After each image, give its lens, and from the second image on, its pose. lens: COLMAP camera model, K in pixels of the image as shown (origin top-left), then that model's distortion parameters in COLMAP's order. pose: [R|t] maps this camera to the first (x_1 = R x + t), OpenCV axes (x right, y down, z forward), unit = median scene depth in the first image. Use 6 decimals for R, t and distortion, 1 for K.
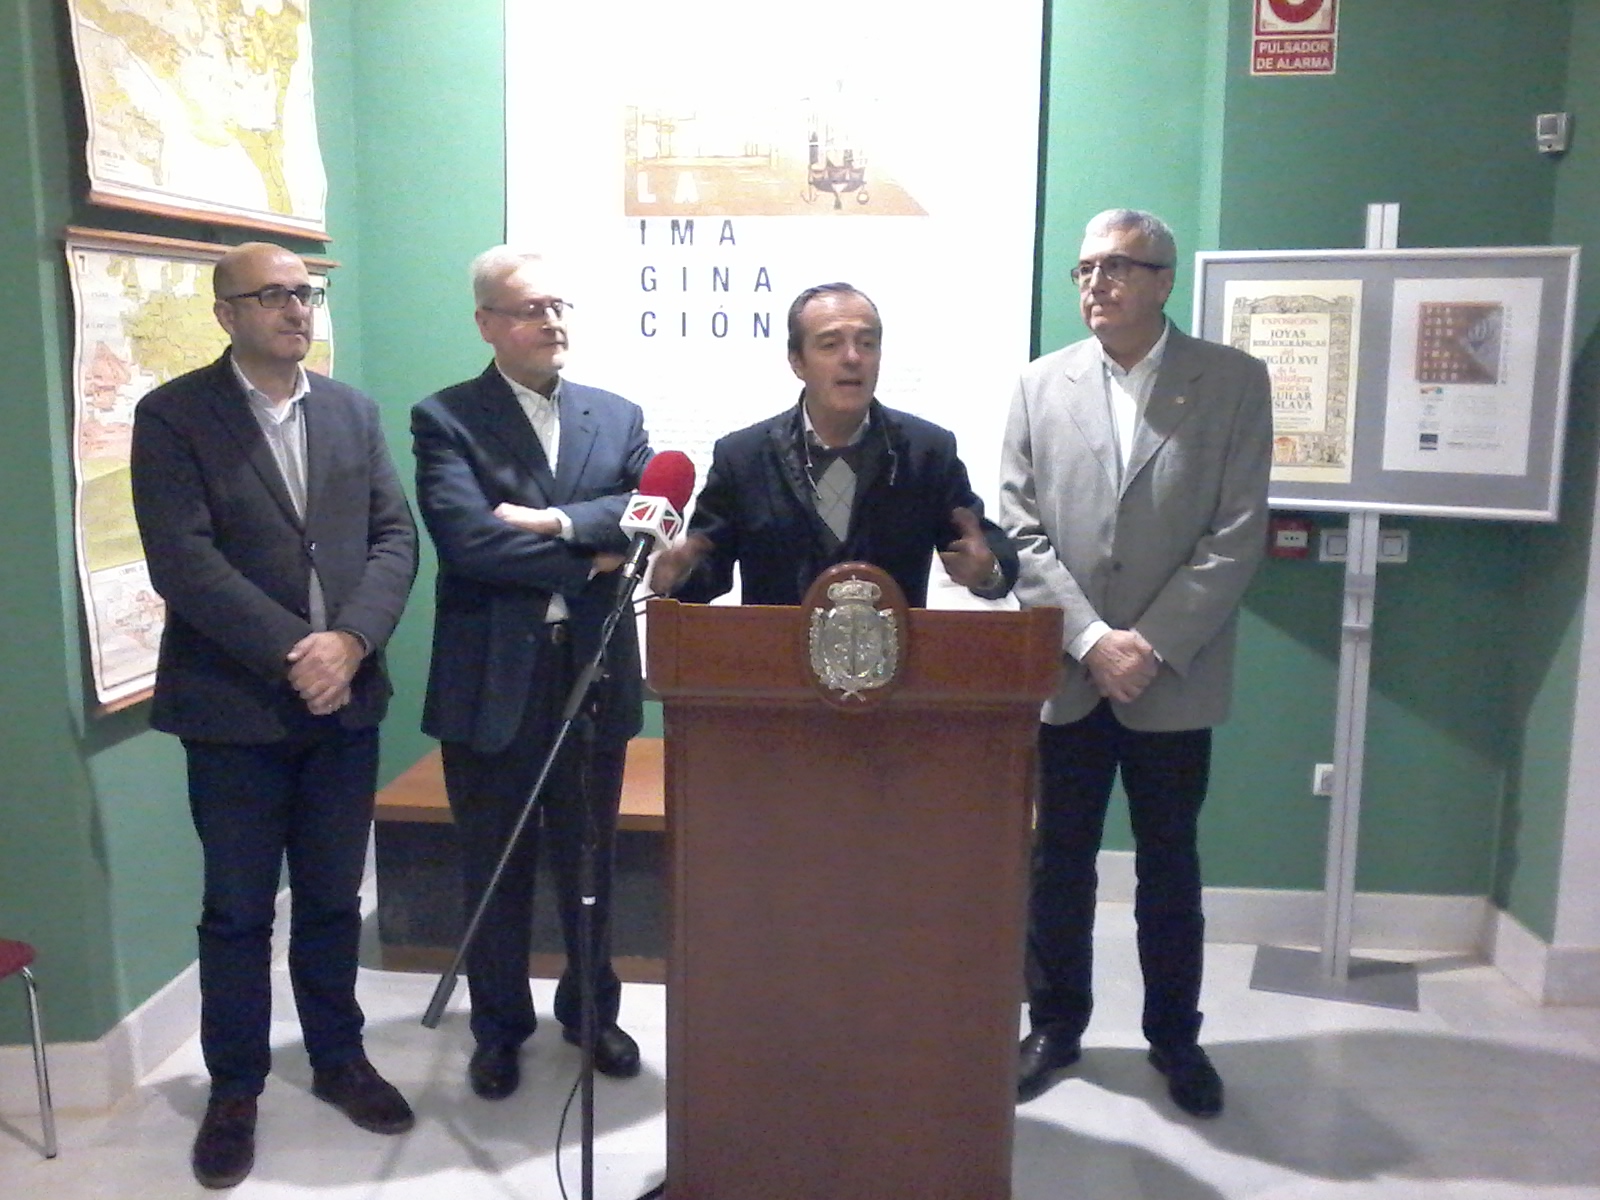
lens RADIAL K [[1576.9, 0, 798.8], [0, 1576.9, 635.1], [0, 0, 1]] dist [-0.019113, -0.021117]
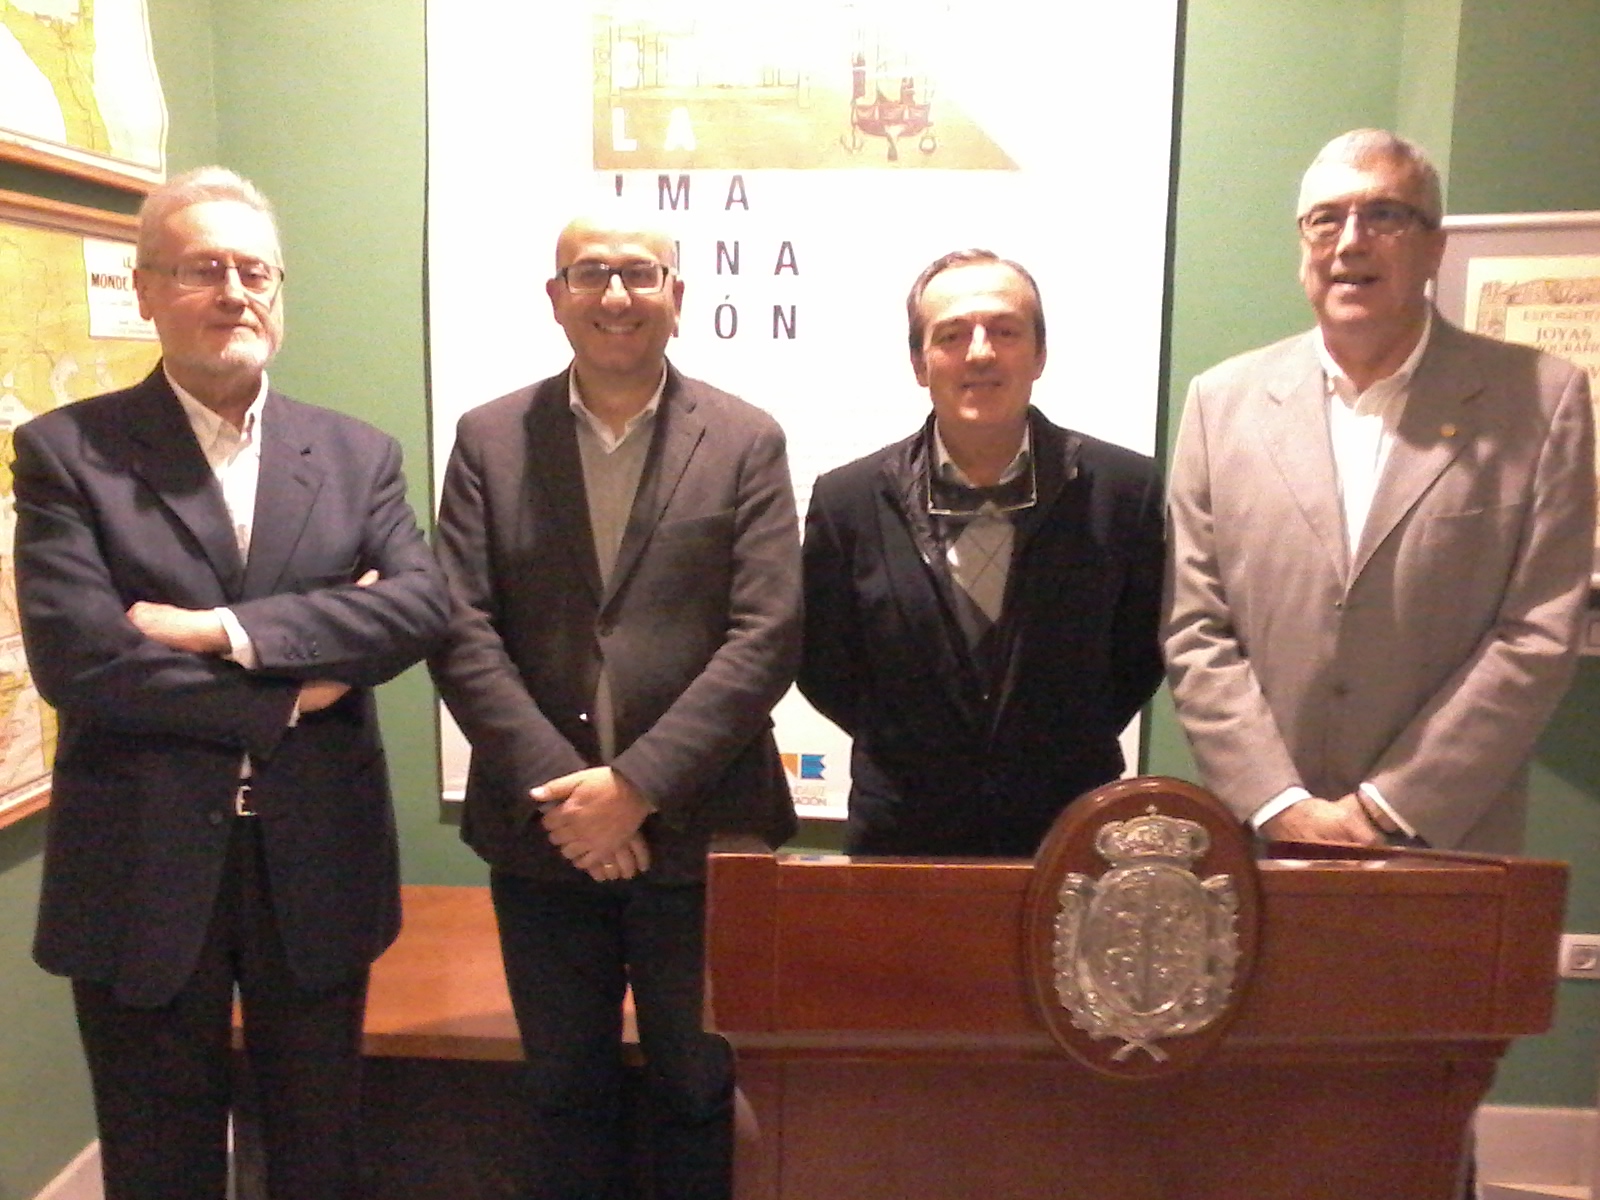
lens RADIAL K [[1576.9, 0, 798.8], [0, 1576.9, 635.1], [0, 0, 1]] dist [-0.019113, -0.021117]
pose [[0.999129, -0.002895, 0.041620, -0.048679], [0.003492, 0.999892, -0.014289, -0.044619], [-0.041574, 0.014422, 0.999031, 0.290426]]
